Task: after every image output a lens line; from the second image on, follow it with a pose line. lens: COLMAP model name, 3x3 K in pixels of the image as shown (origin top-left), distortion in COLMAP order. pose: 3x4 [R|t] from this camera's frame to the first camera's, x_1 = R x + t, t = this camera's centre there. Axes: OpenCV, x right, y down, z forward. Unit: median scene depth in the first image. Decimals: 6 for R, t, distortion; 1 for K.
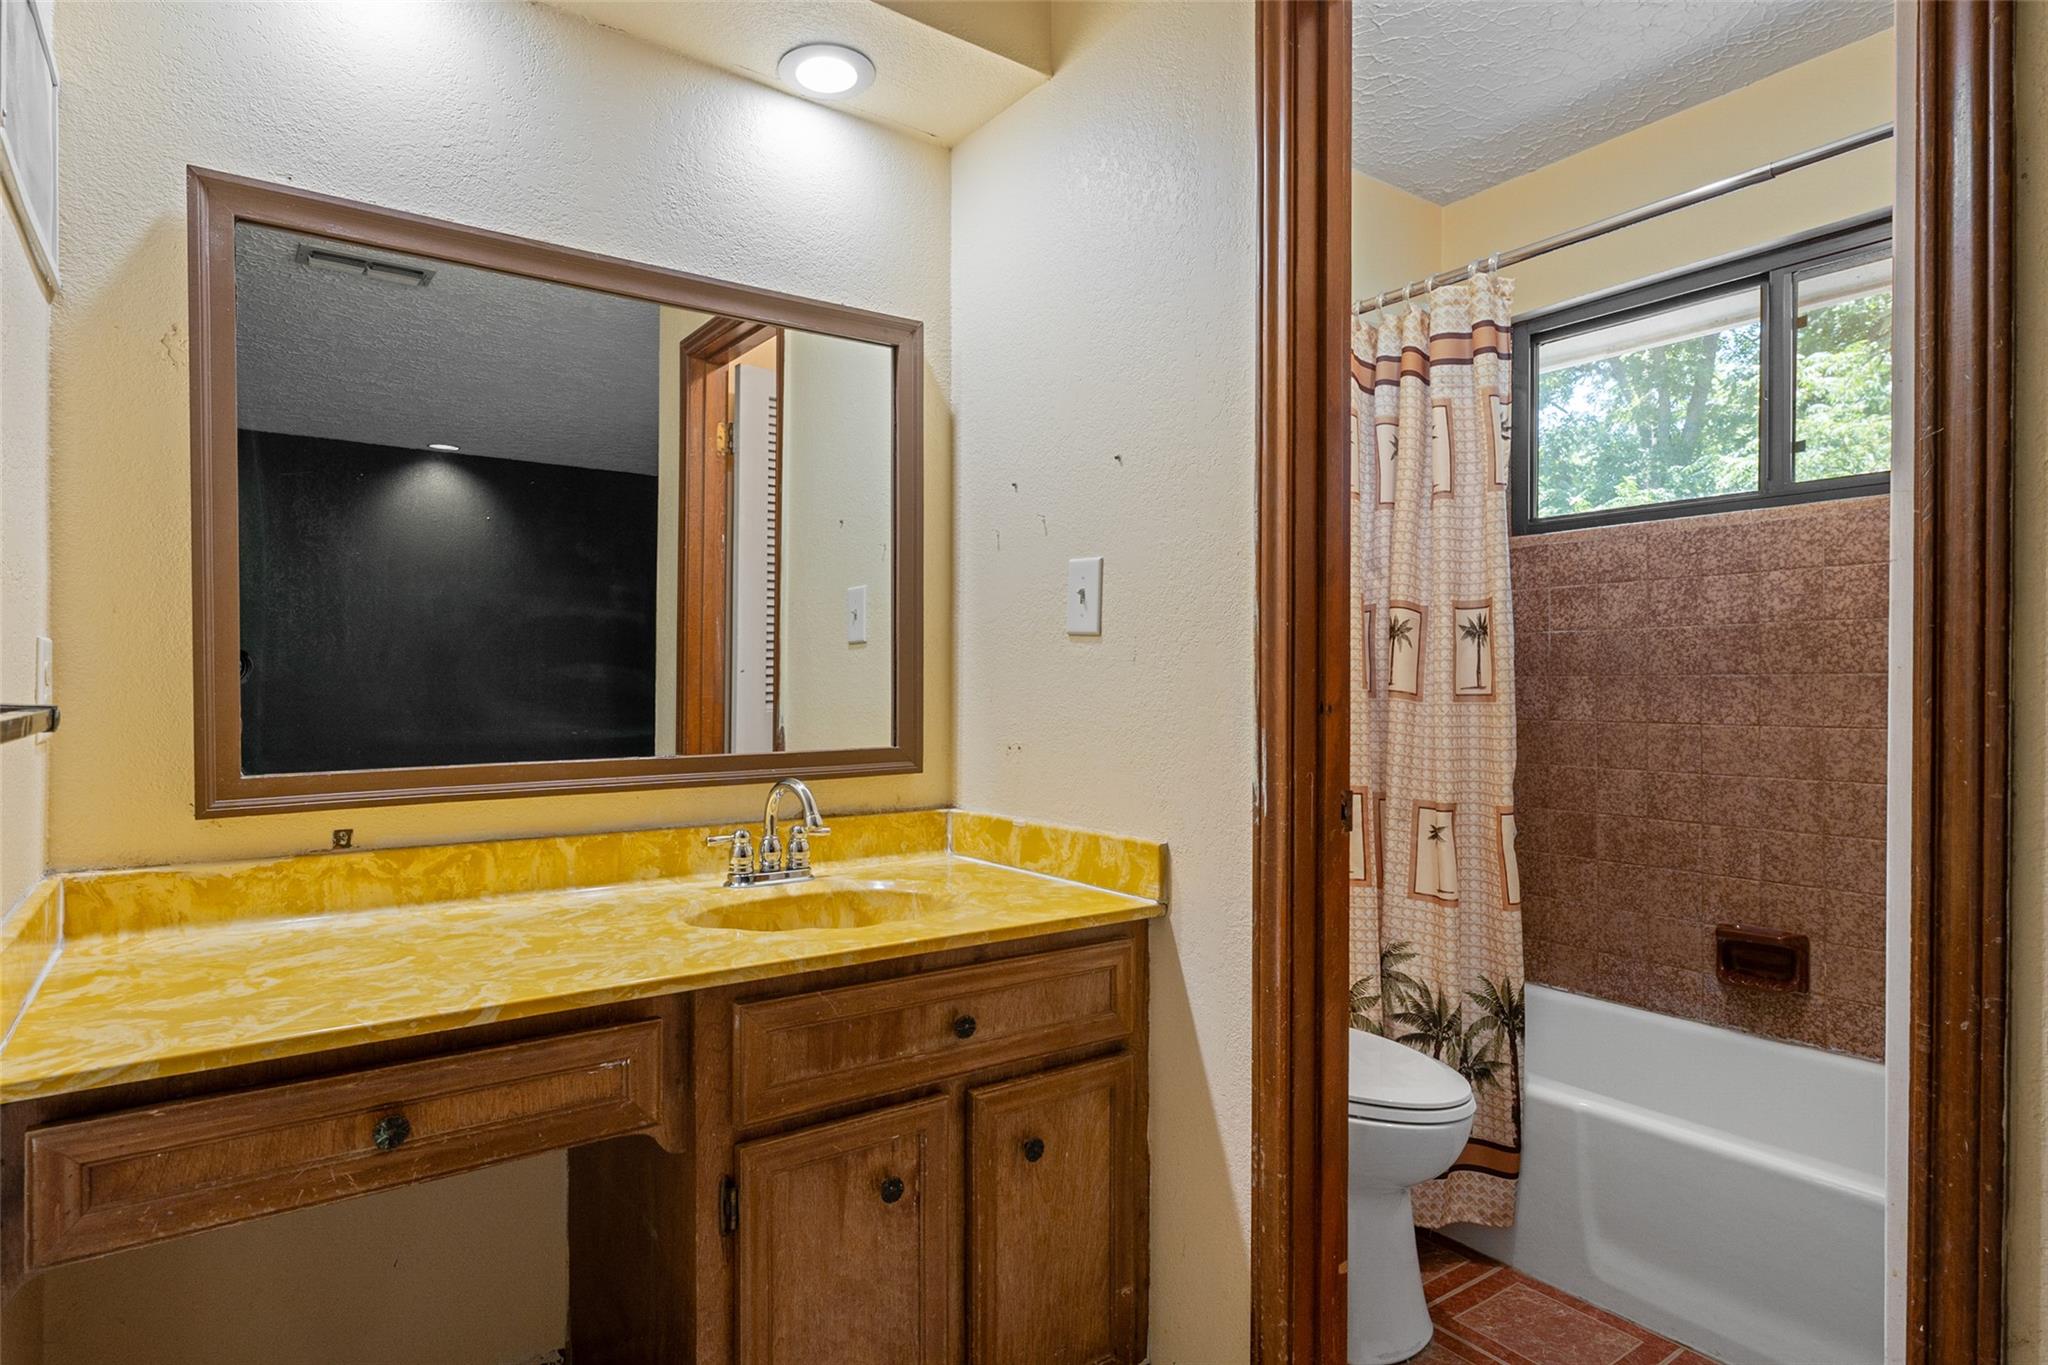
lens RADIAL K [[989.3, 0, 1009.8], [0, 989.3, 679.0], [0, 0, 1]] dist [0.005382, -0.000902]
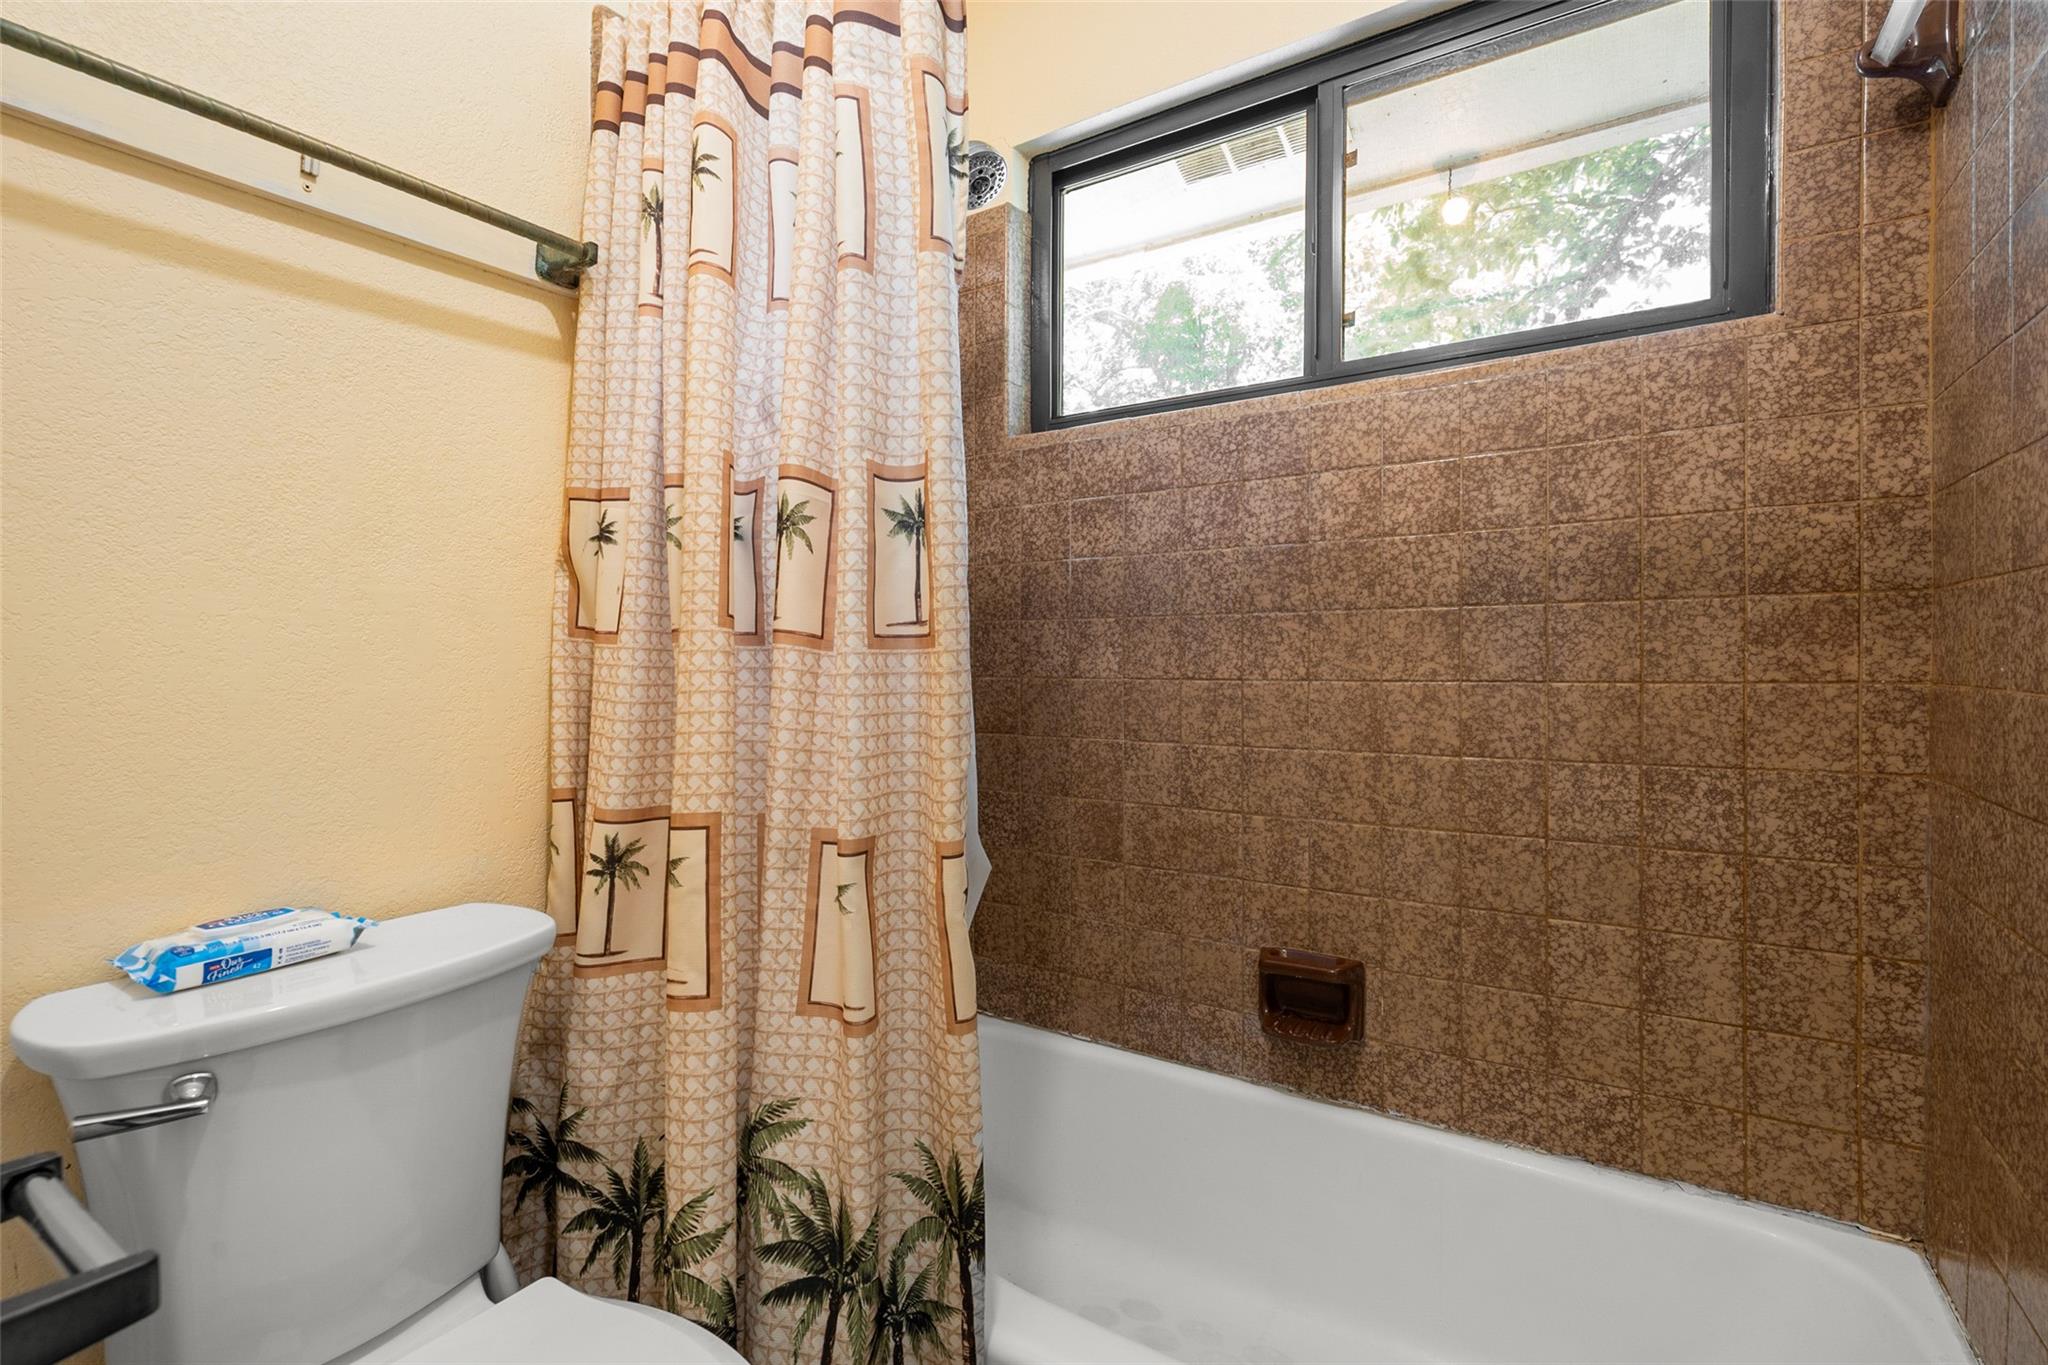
lens RADIAL K [[930.5, 0, 1028.5], [0, 930.5, 672.4], [0, 0, 1]] dist [0.004807, -0.000971]
pose [[0.920610, -0.016543, 0.390133, 0.311953], [0.004348, 0.999475, 0.032121, 0.018915], [-0.390460, -0.027875, 0.920198, 0.472835]]
